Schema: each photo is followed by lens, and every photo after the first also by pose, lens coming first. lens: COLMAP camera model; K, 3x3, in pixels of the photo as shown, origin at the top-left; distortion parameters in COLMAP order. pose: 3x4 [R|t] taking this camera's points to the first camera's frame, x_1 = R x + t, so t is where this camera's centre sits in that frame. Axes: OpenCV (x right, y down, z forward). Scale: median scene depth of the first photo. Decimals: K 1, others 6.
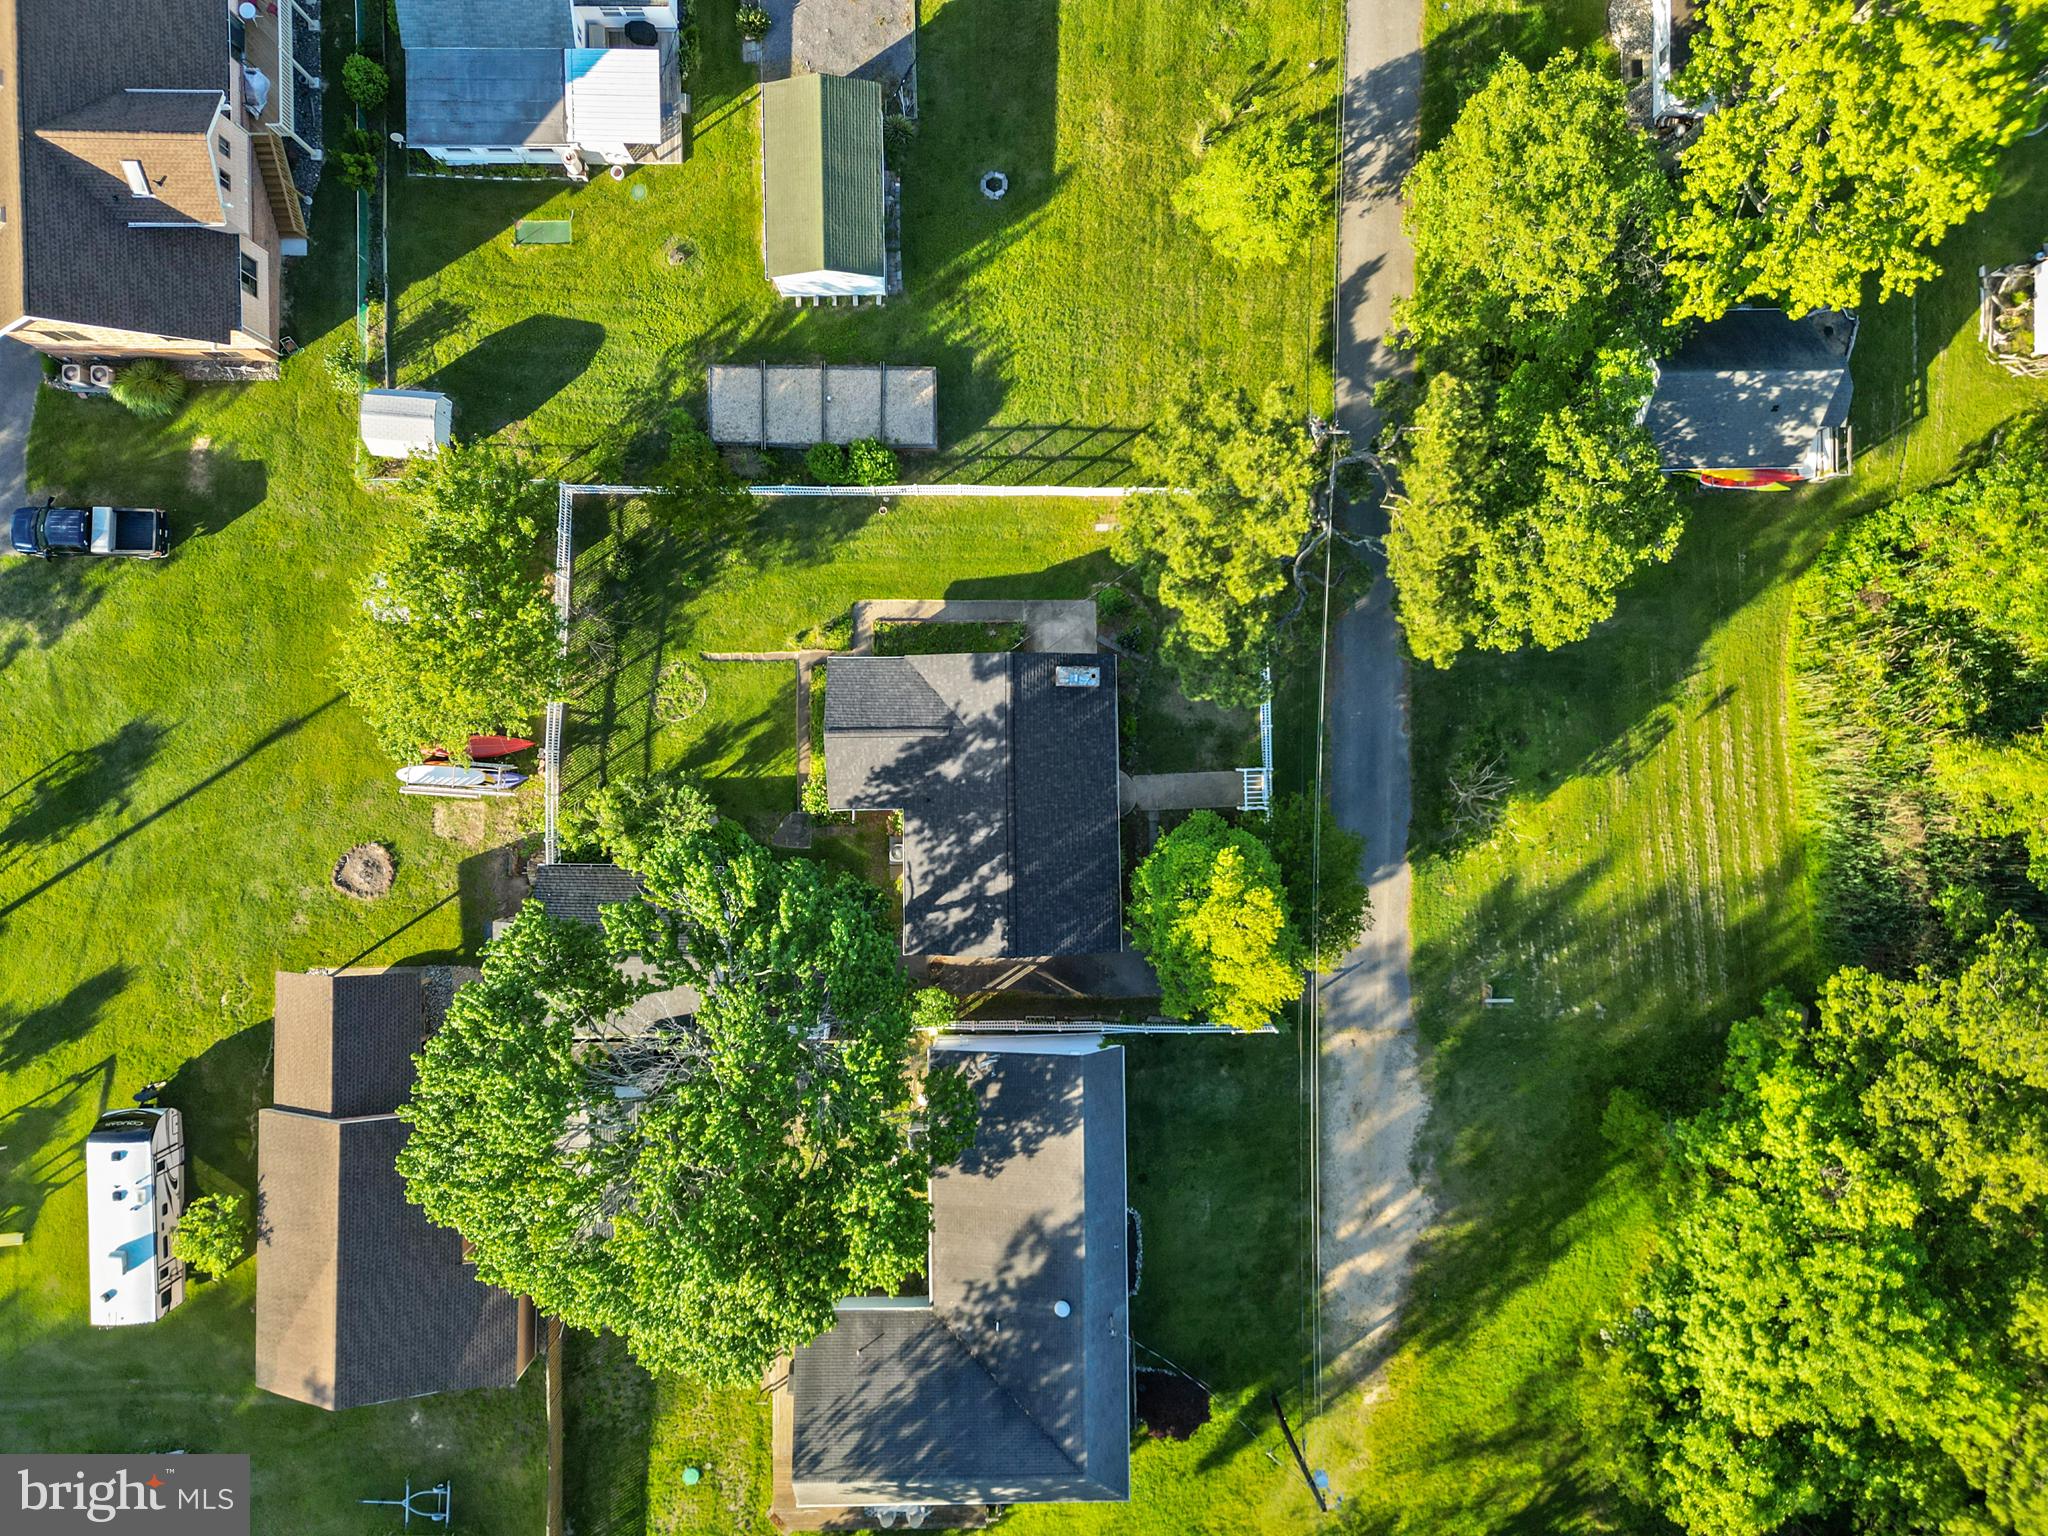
lens RADIAL K [[1431.1, 0, 1037.4], [0, 1431.1, 783.4], [0, 0, 1]] dist [0.034600, -0.036380]
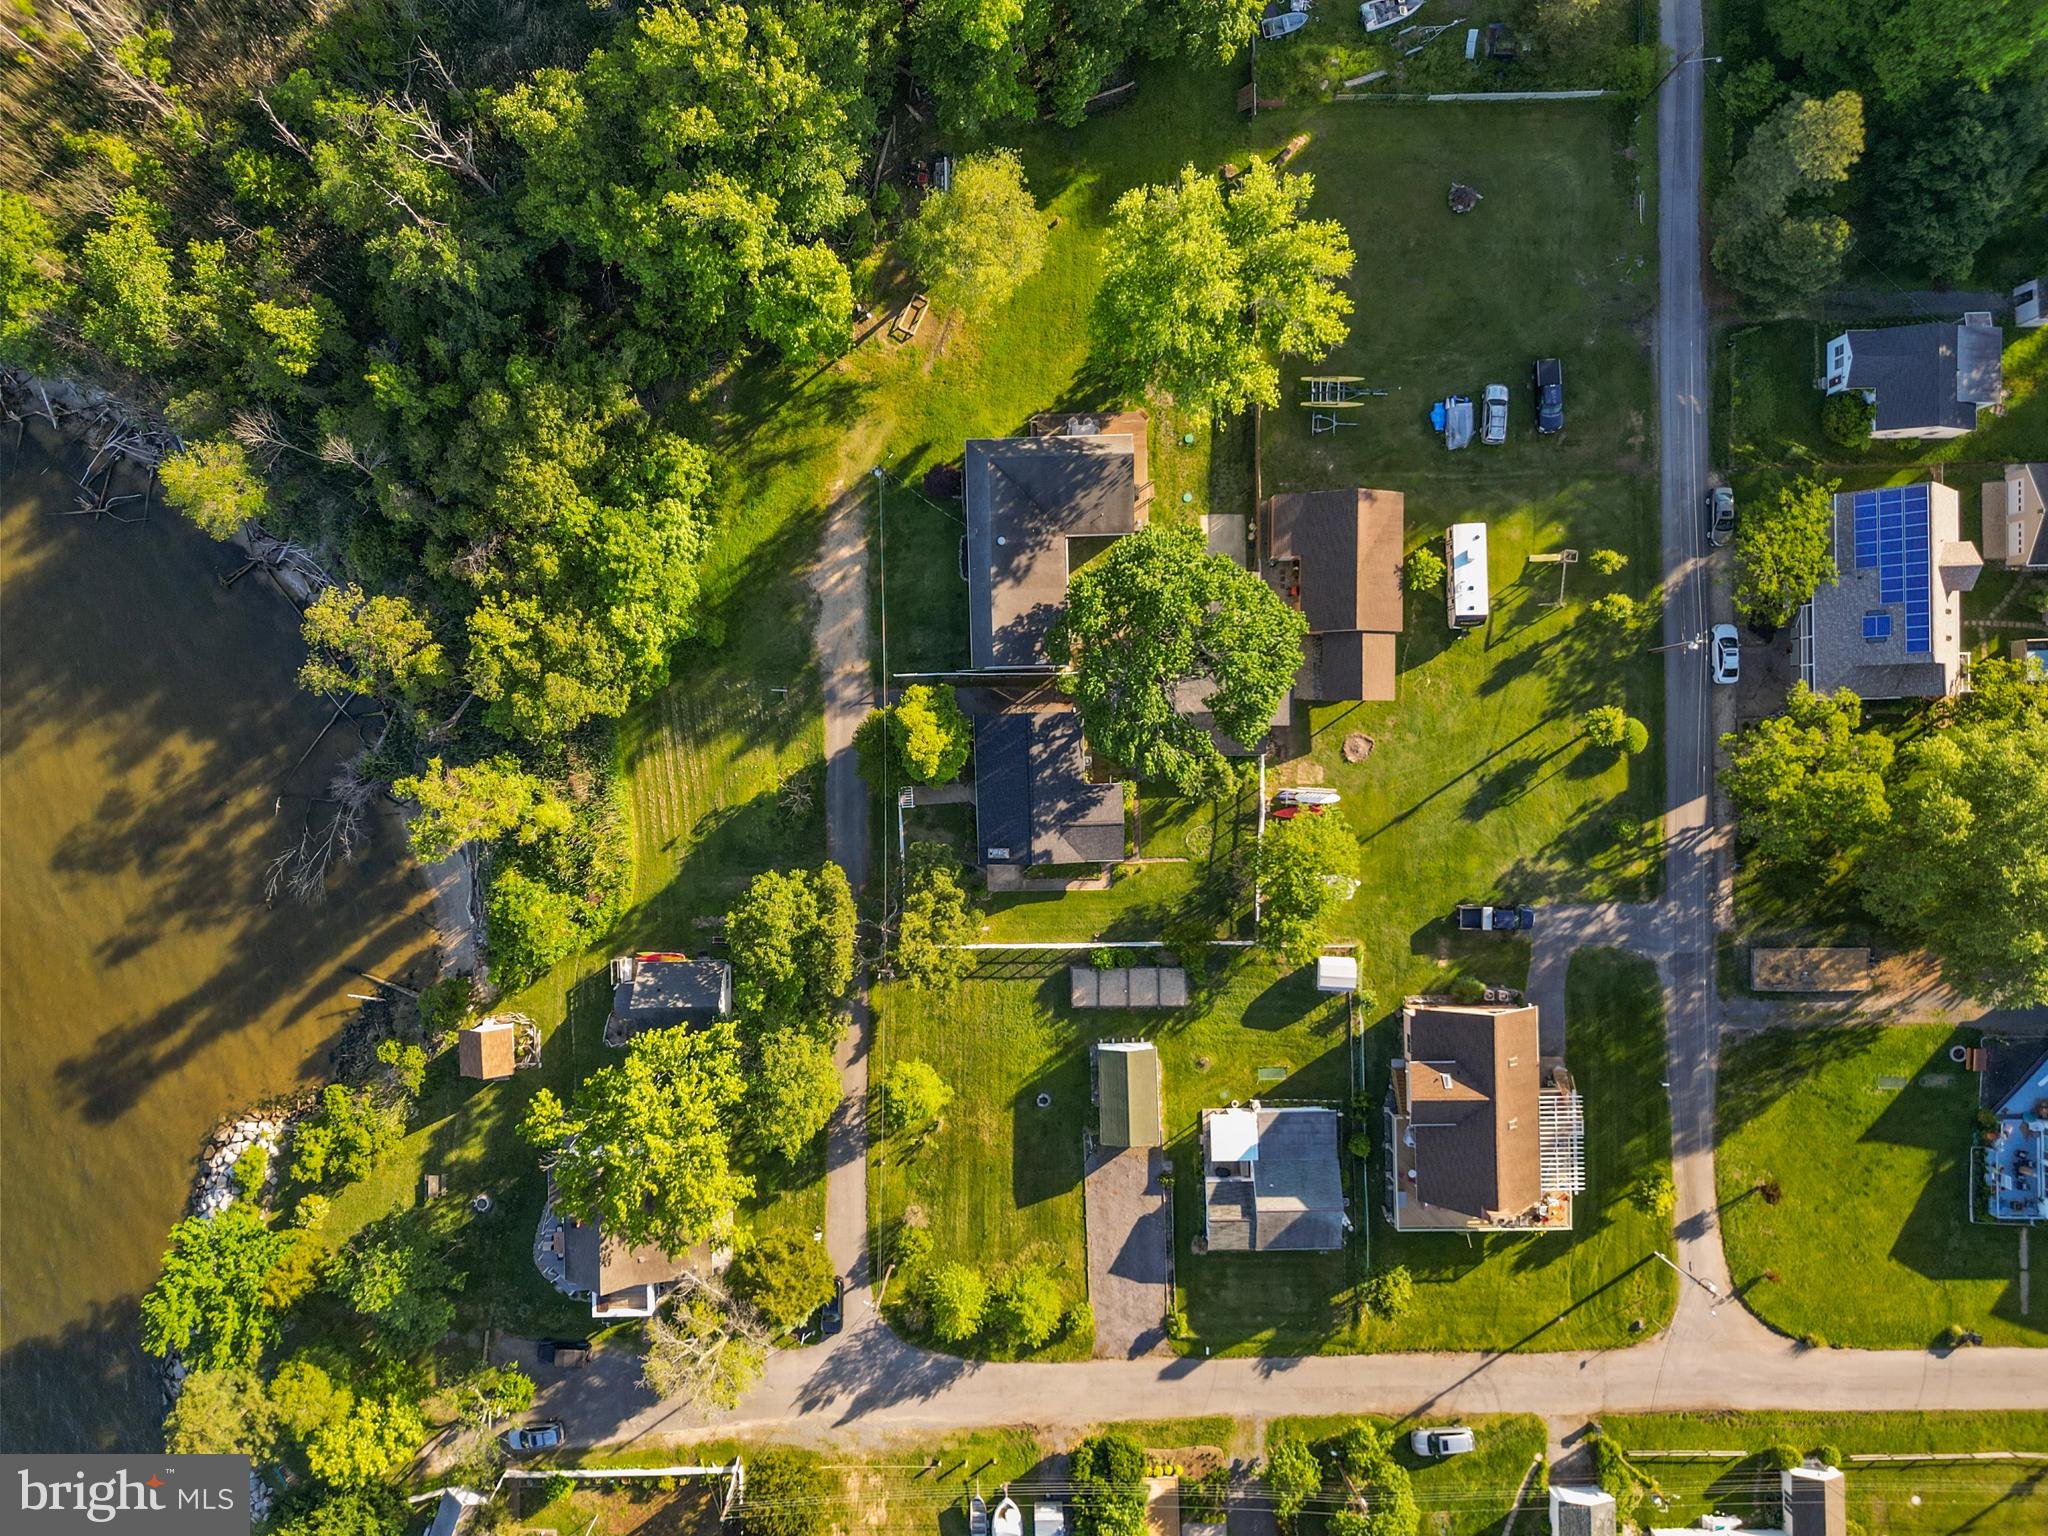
lens RADIAL K [[1431.1, 0, 991.1], [0, 1431.1, 744.0], [0, 0, 1]] dist [0.034600, -0.036380]
pose [[-0.999873, 0.015952, -0.000080, 0.035831], [-0.015947, -0.999631, -0.021988, 0.119126], [-0.000431, -0.021984, 0.999758, -0.973837]]
